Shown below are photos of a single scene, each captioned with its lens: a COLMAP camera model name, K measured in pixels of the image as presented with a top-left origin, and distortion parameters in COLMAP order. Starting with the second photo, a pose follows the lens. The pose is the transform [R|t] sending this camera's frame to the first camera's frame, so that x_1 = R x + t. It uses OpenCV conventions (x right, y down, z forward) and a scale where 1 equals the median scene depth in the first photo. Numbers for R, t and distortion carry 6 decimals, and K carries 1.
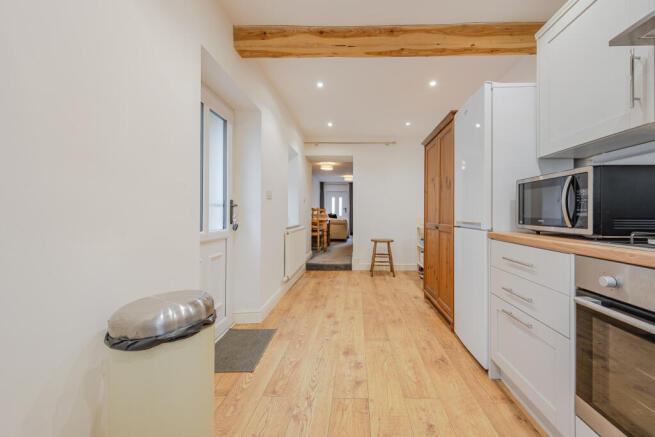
lens RADIAL K [[267.5, 0, 346.3], [0, 267.5, 213.0], [0, 0, 1]] dist [-0.000297, -0.000146]
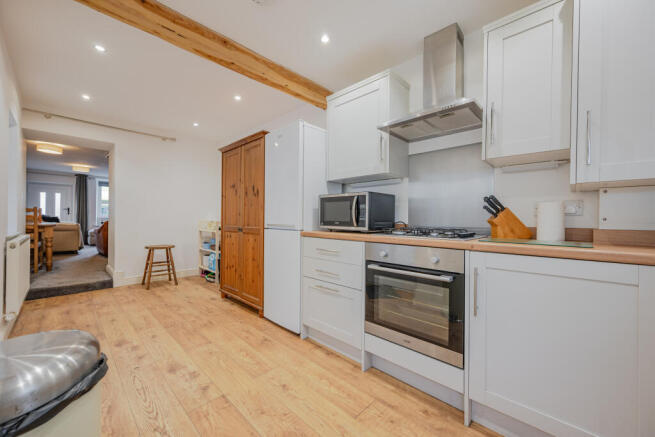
lens RADIAL K [[259.3, 0, 327.5], [0, 259.3, 218.5], [0, 0, 1]] dist [0.000609, 0.000073]
pose [[0.672111, 0.001145, 0.740450, -0.278609], [-0.008351, 0.999947, 0.006034, -0.003005], [-0.740403, -0.010239, 0.672085, 0.017608]]
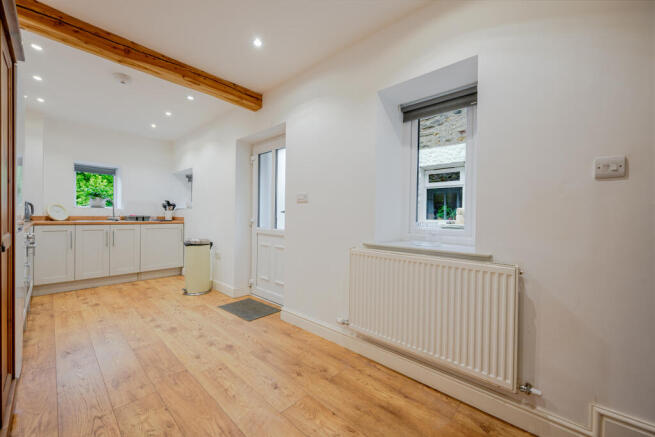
lens RADIAL K [[254.8, 0, 327.5], [0, 254.8, 218.5], [0, 0, 1]] dist [0.000536, 0.000087]
pose [[-0.648060, -0.008090, -0.761546, 0.412548], [-0.014541, 0.999893, 0.001752, -0.000712], [0.761451, 0.012209, -0.648108, 2.150117]]
